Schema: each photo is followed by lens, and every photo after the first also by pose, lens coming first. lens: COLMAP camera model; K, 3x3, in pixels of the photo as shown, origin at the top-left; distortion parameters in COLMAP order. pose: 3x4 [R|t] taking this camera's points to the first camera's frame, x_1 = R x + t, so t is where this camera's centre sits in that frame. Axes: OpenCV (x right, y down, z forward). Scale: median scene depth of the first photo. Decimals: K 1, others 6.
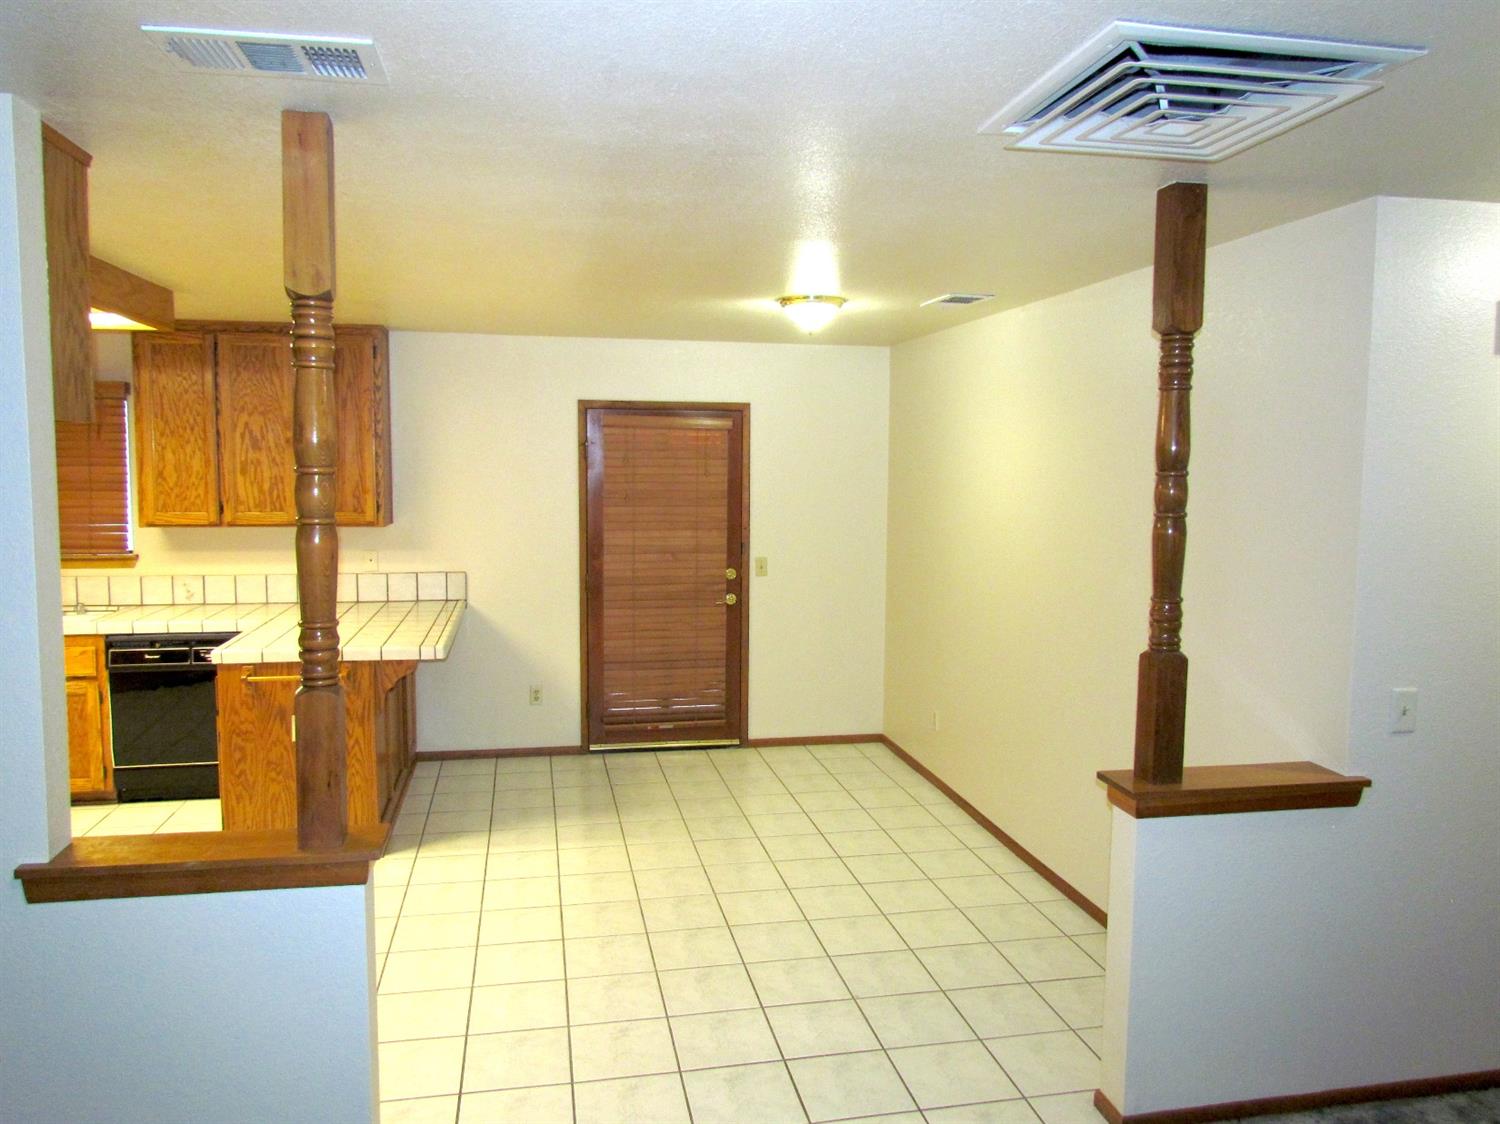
lens RADIAL K [[1039.4, 0, 727.0], [0, 1039.4, 559.2], [0, 0, 1]] dist [-0.002487, -0.001325]
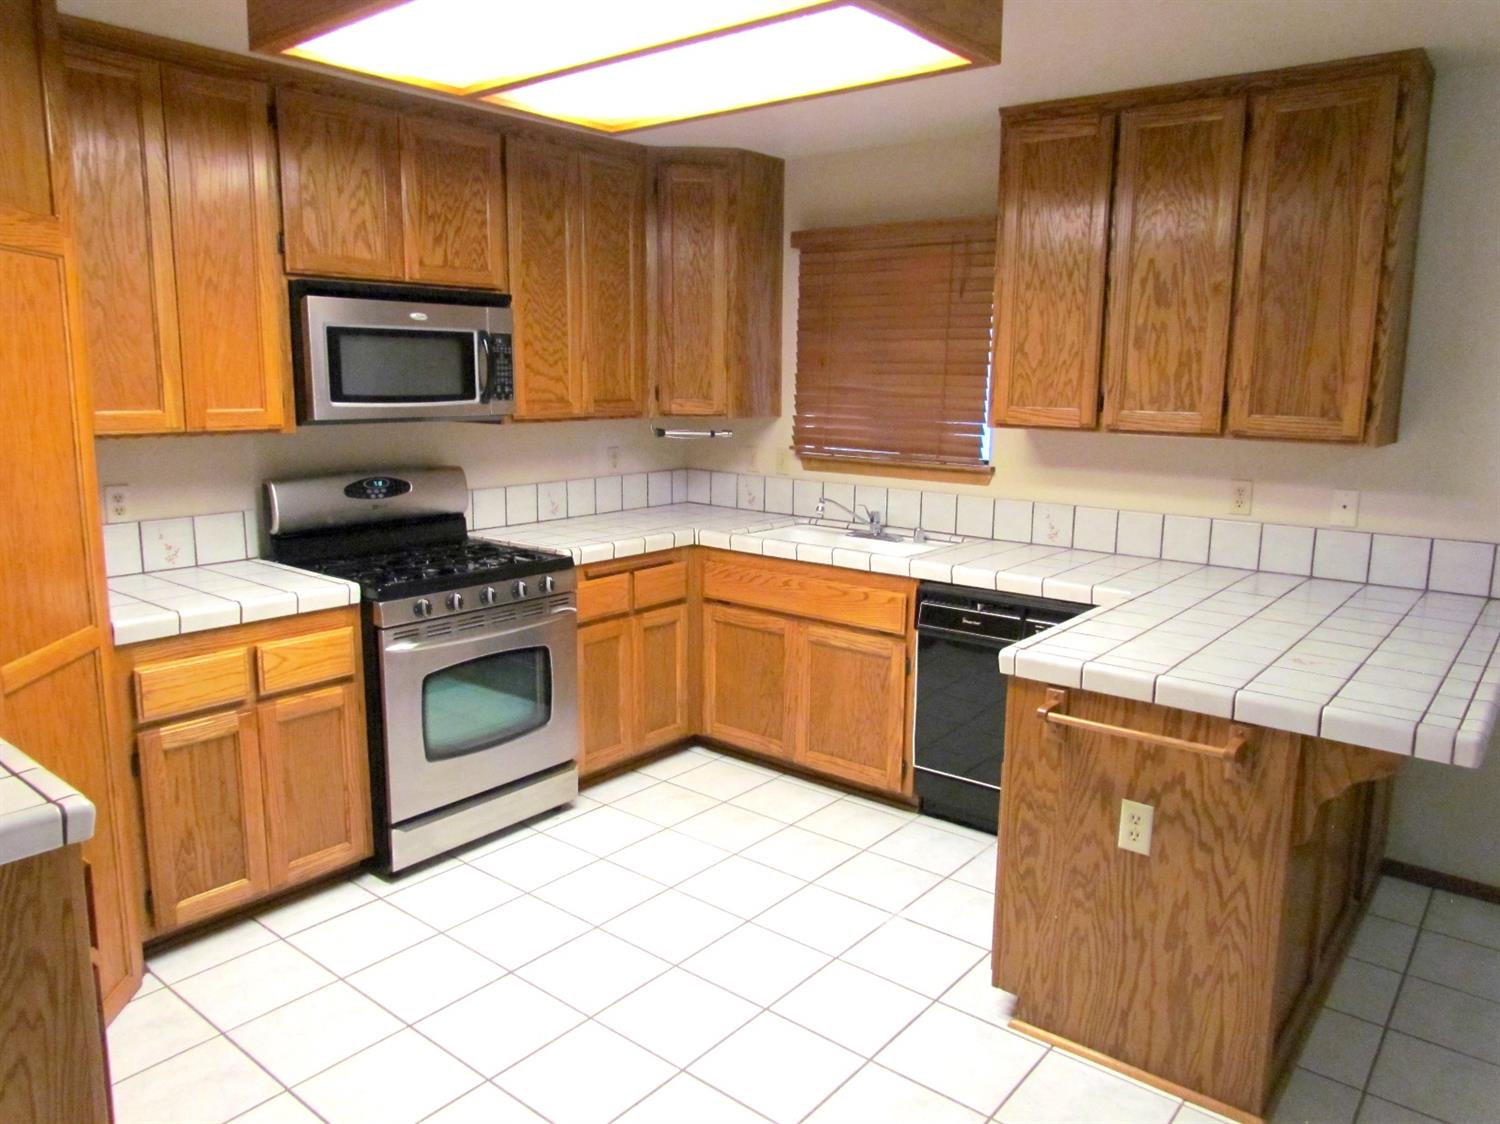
lens RADIAL K [[1058.3, 0, 756.0], [0, 1058.3, 555.9], [0, 0, 1]] dist [-0.024687, -0.007549]
pose [[0.646100, 0.131563, -0.751829, -0.131698], [-0.078222, 0.991259, 0.106240, -0.008878], [0.759234, -0.009833, 0.650743, 0.431848]]
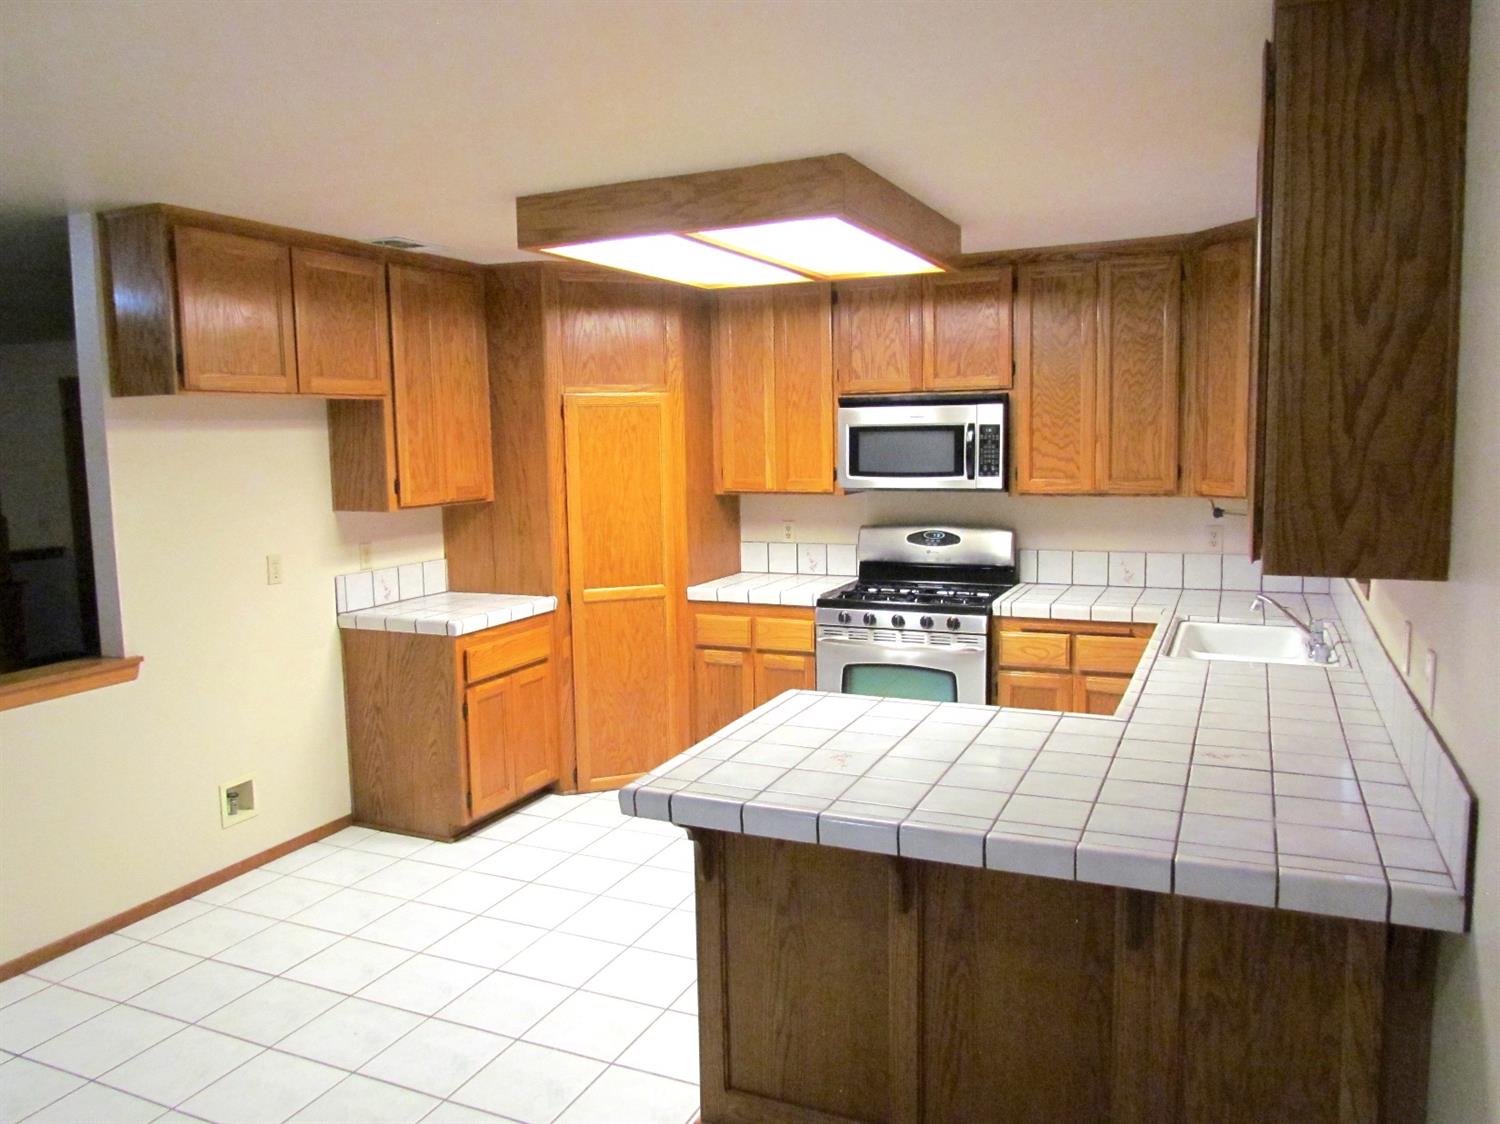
lens RADIAL K [[1114.2, 0, 770.9], [0, 1114.2, 563.3], [0, 0, 1]] dist [-0.043351, -0.003106]
pose [[-0.564345, 0.096422, -0.819889, 0.083449], [-0.064176, 0.985026, 0.160016, -0.087924], [0.823041, 0.142922, -0.549706, 1.118461]]
